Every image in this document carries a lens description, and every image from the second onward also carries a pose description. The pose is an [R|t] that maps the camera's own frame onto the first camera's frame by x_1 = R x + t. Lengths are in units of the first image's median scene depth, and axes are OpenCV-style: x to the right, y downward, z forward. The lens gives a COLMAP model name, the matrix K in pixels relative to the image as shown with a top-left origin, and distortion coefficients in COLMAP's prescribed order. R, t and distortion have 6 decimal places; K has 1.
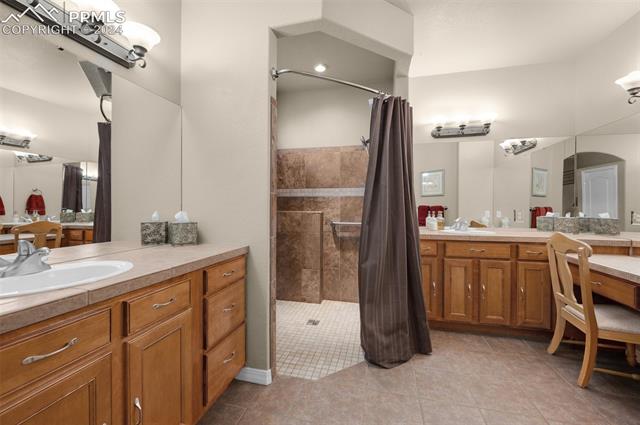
lens RADIAL K [[254.4, 0, 320.0], [0, 254.4, 208.1], [0, 0, 1]] dist [-0.001449, -0.000018]
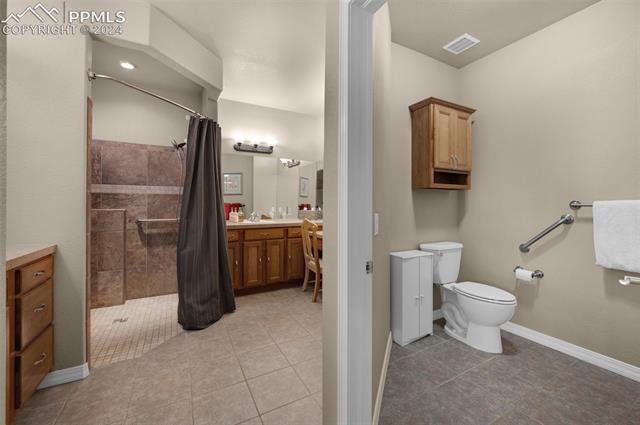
lens RADIAL K [[254.4, 0, 320.1], [0, 254.4, 203.4], [0, 0, 1]] dist [-0.001449, -0.000018]
pose [[0.727906, 0.002442, 0.685673, -0.164339], [0.002206, 0.999980, -0.005903, -0.000879], [-0.685673, 0.005809, 0.727886, -0.302428]]
